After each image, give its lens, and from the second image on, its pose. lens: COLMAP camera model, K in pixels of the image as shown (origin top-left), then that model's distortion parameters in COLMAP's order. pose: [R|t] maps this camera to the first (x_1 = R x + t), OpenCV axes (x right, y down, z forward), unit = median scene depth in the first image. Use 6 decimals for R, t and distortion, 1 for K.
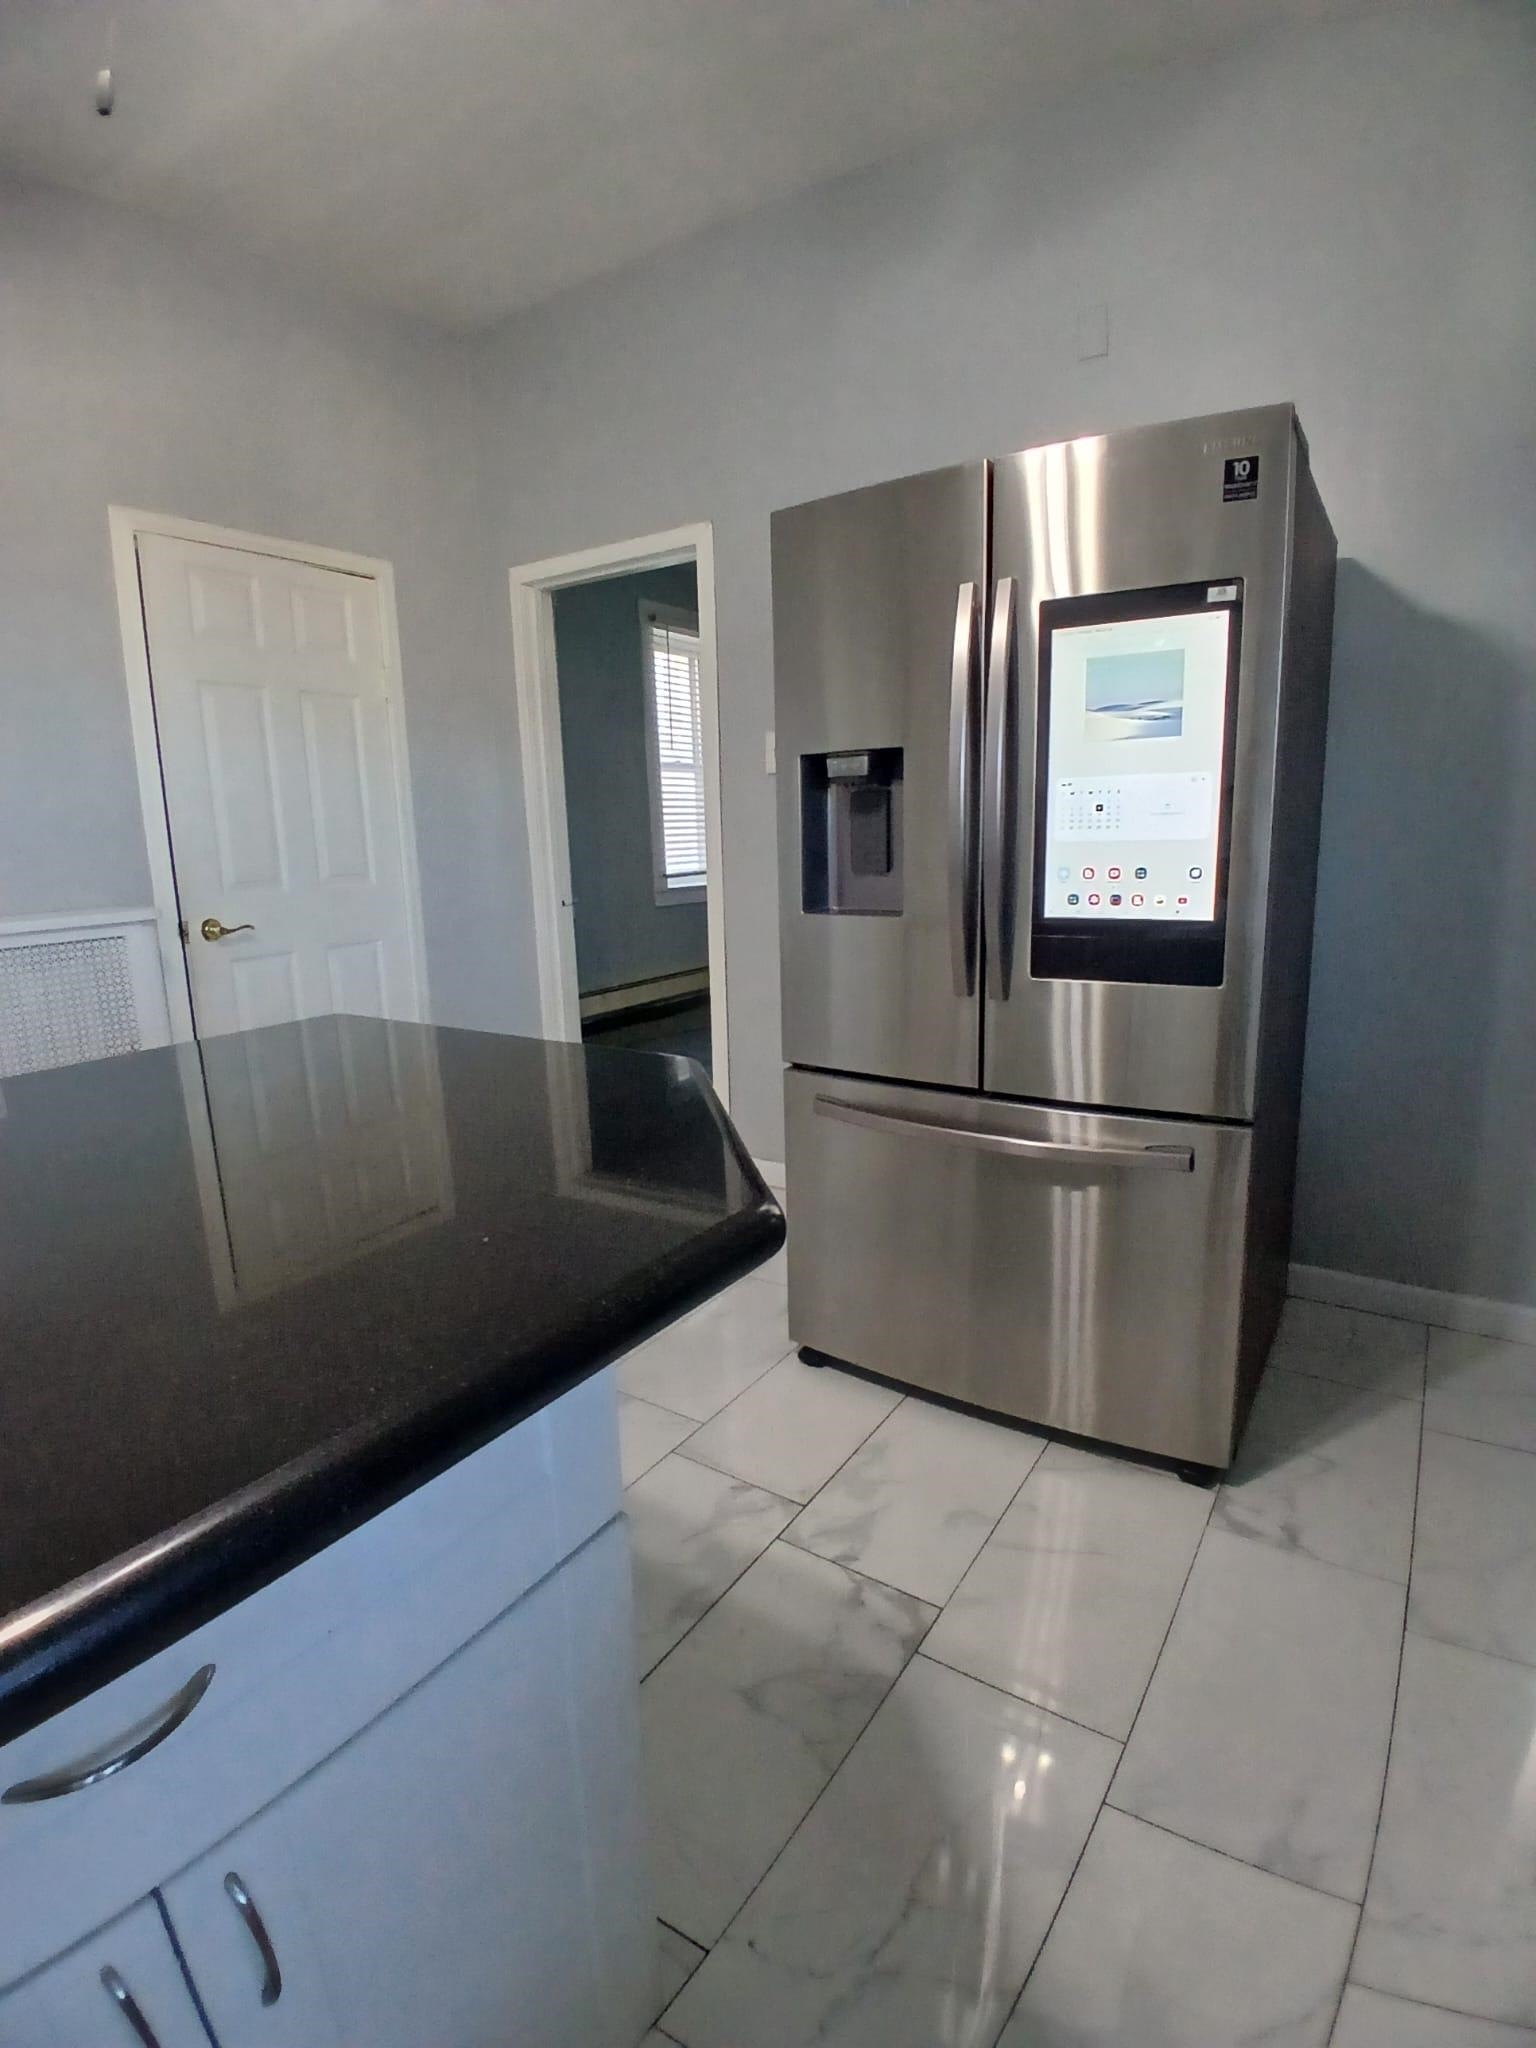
lens RADIAL K [[1015.1, 0, 747.8], [0, 1015.1, 1018.0], [0, 0, 1]] dist [0.014809, -0.049746]
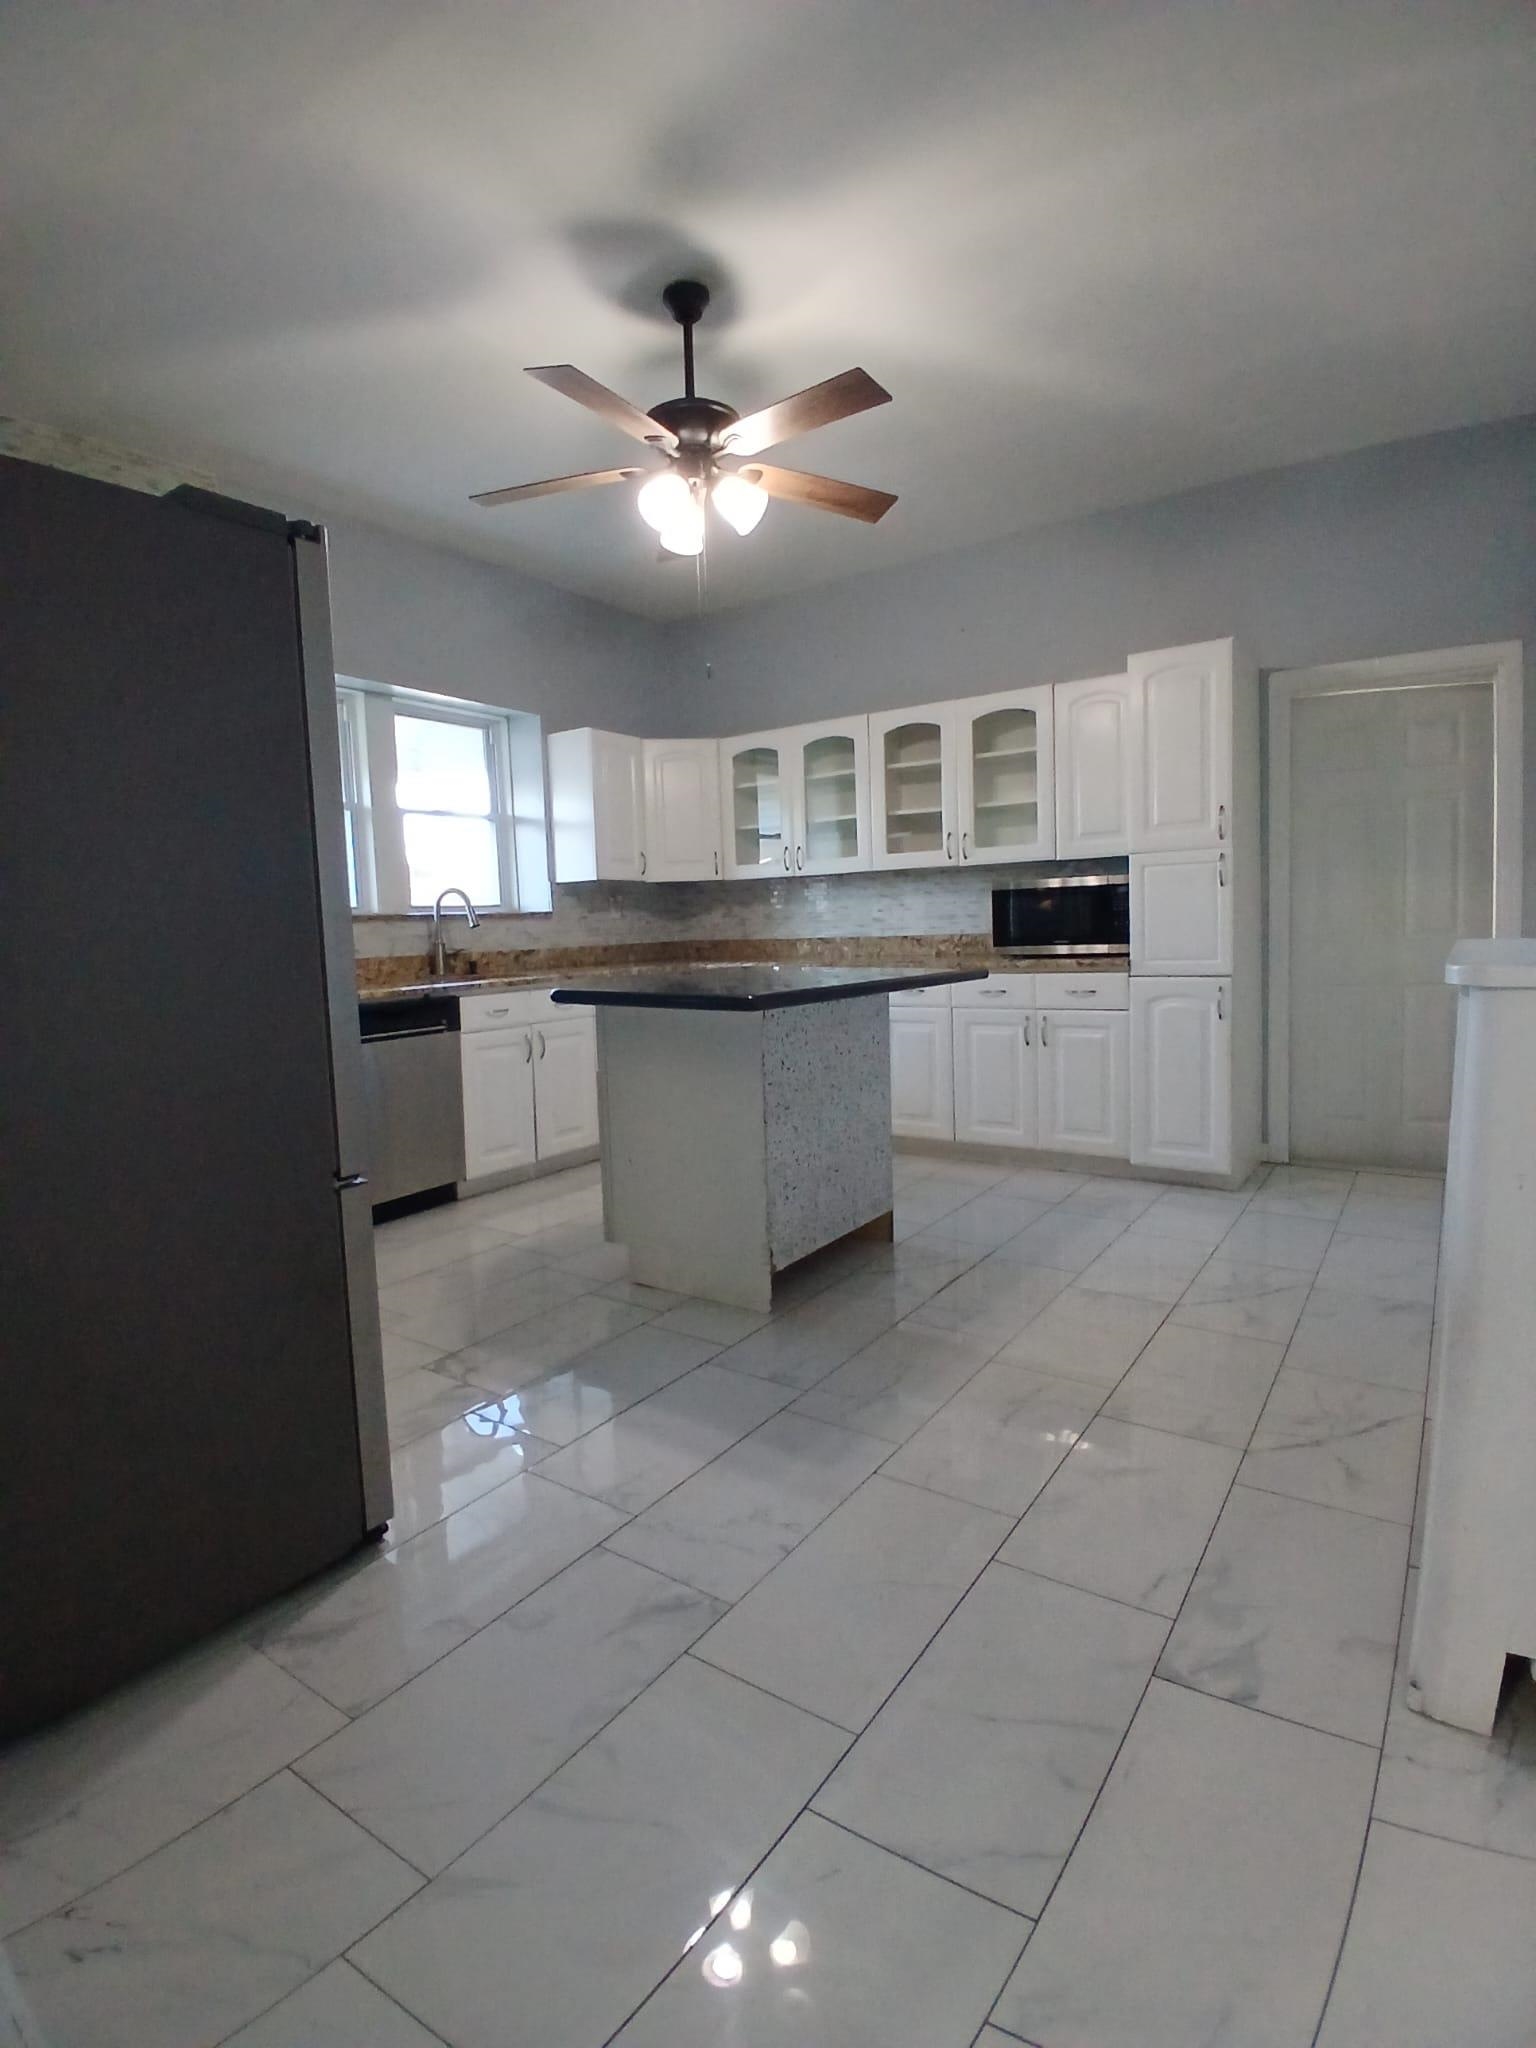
lens RADIAL K [[1015.1, 0, 747.8], [0, 1015.1, 1018.0], [0, 0, 1]] dist [0.014809, -0.049746]
pose [[-0.997695, 0.066353, 0.014209, -0.346942], [0.067619, 0.954641, 0.289980, -0.359145], [0.005676, 0.290273, -0.956927, 2.053653]]
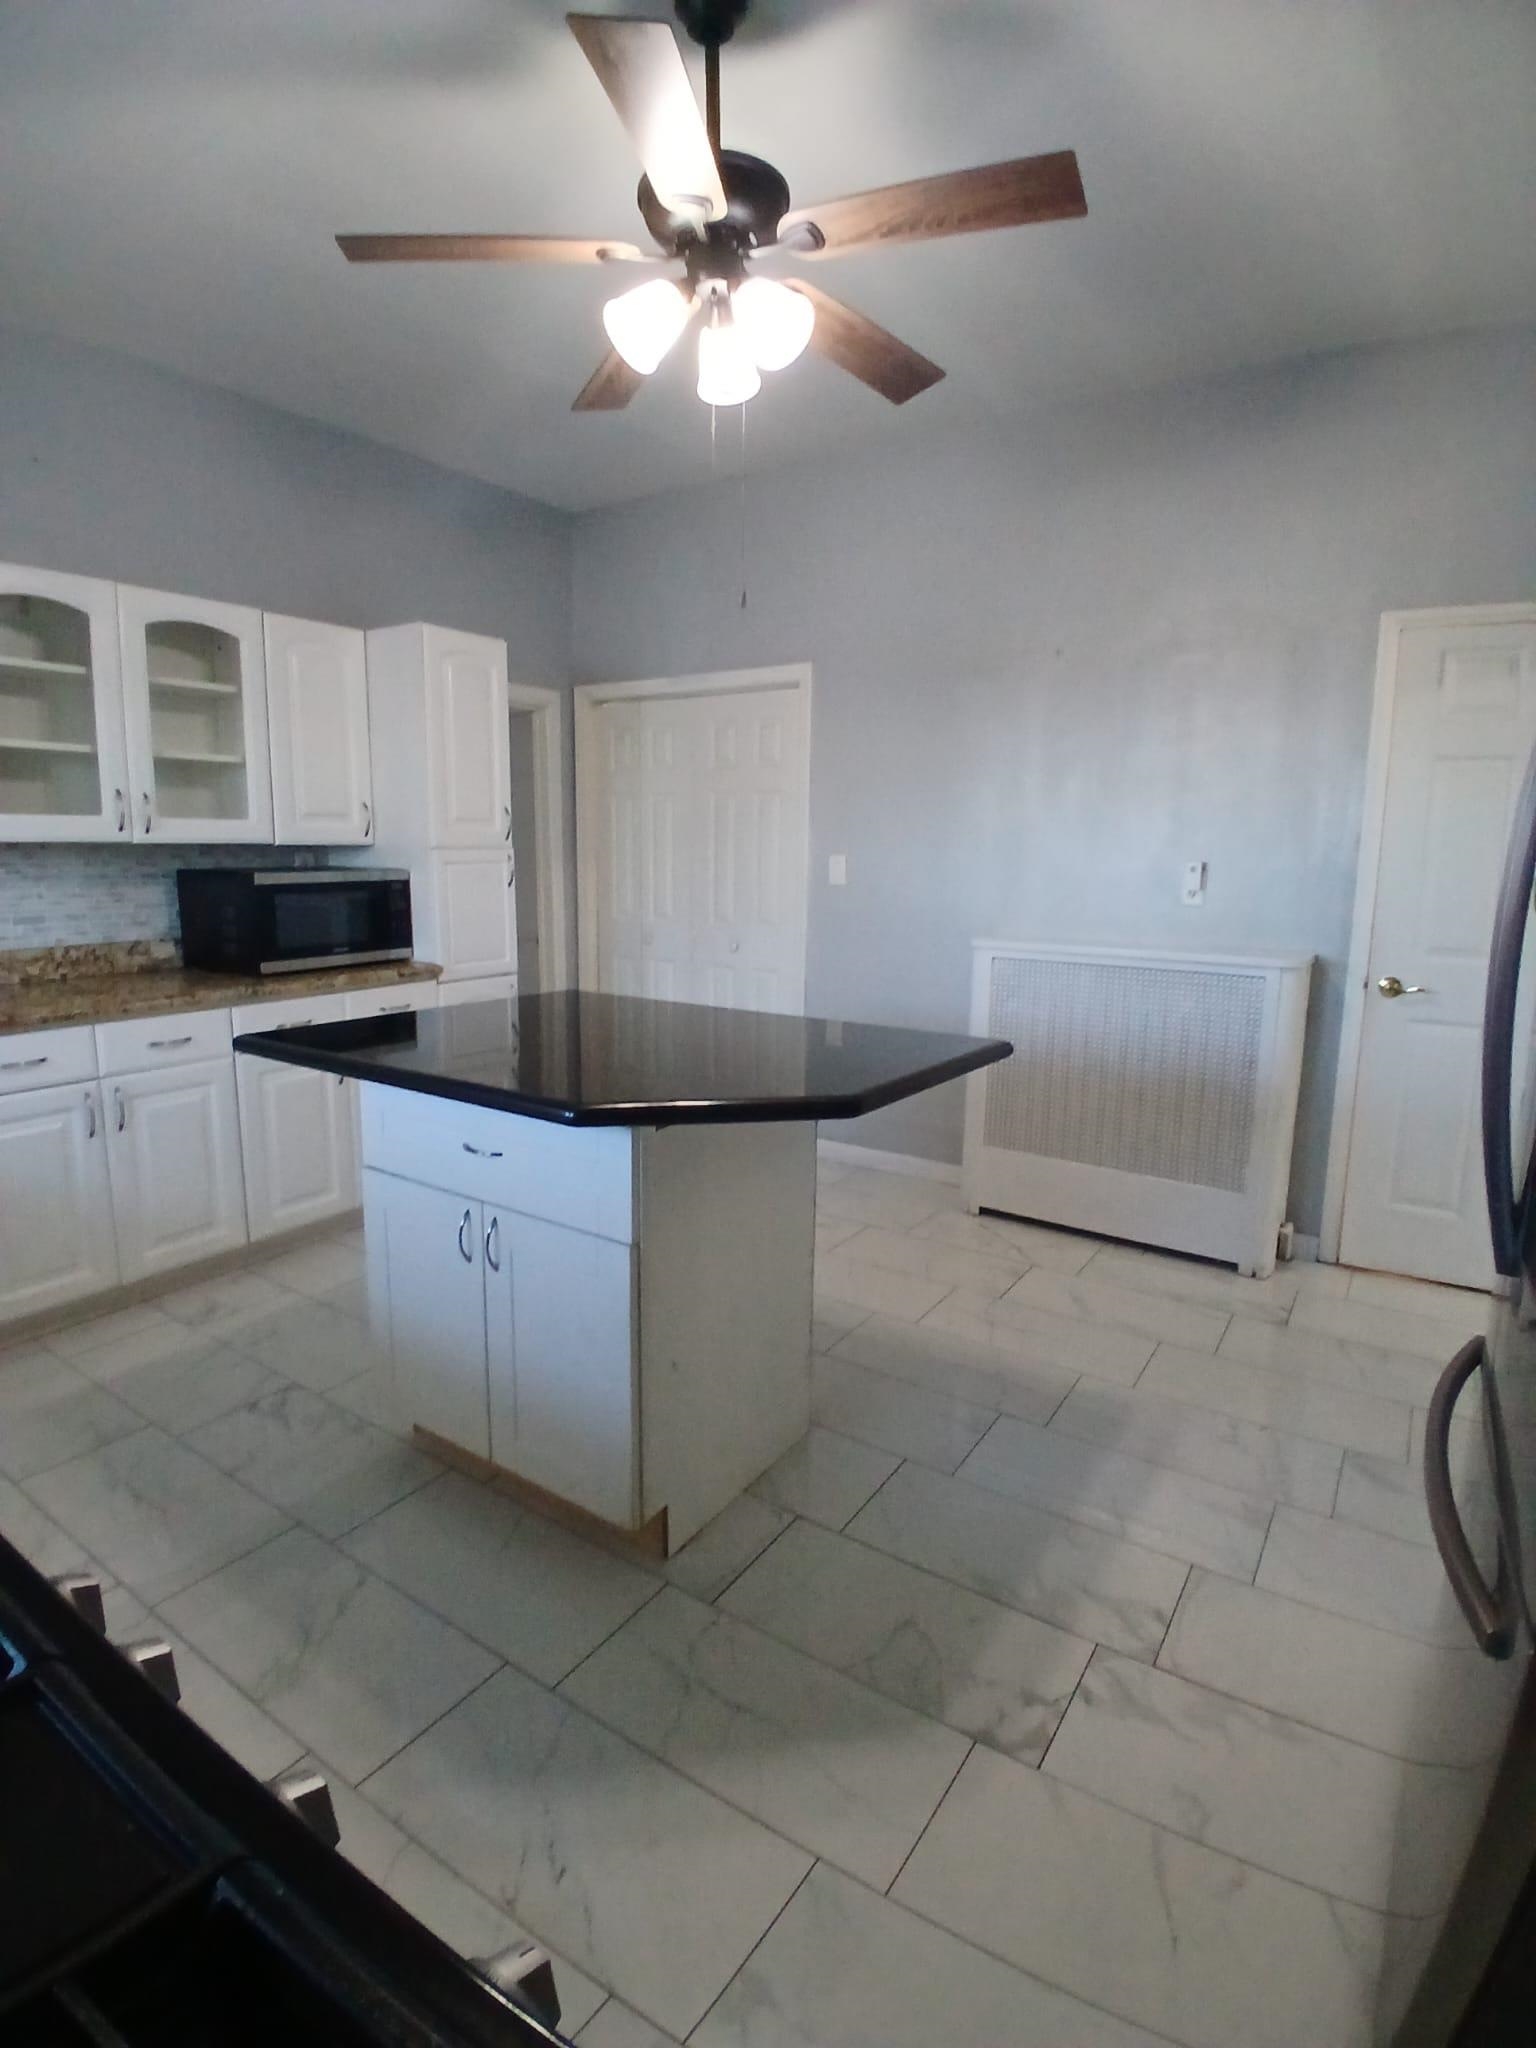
lens RADIAL K [[1015.1, 0, 747.8], [0, 1015.1, 1018.0], [0, 0, 1]] dist [0.014809, -0.049746]
pose [[0.000201, 0.191303, -0.981531, 0.823574], [-0.203669, 0.960966, 0.187253, -0.184277], [0.979040, 0.199870, 0.039156, 0.461163]]
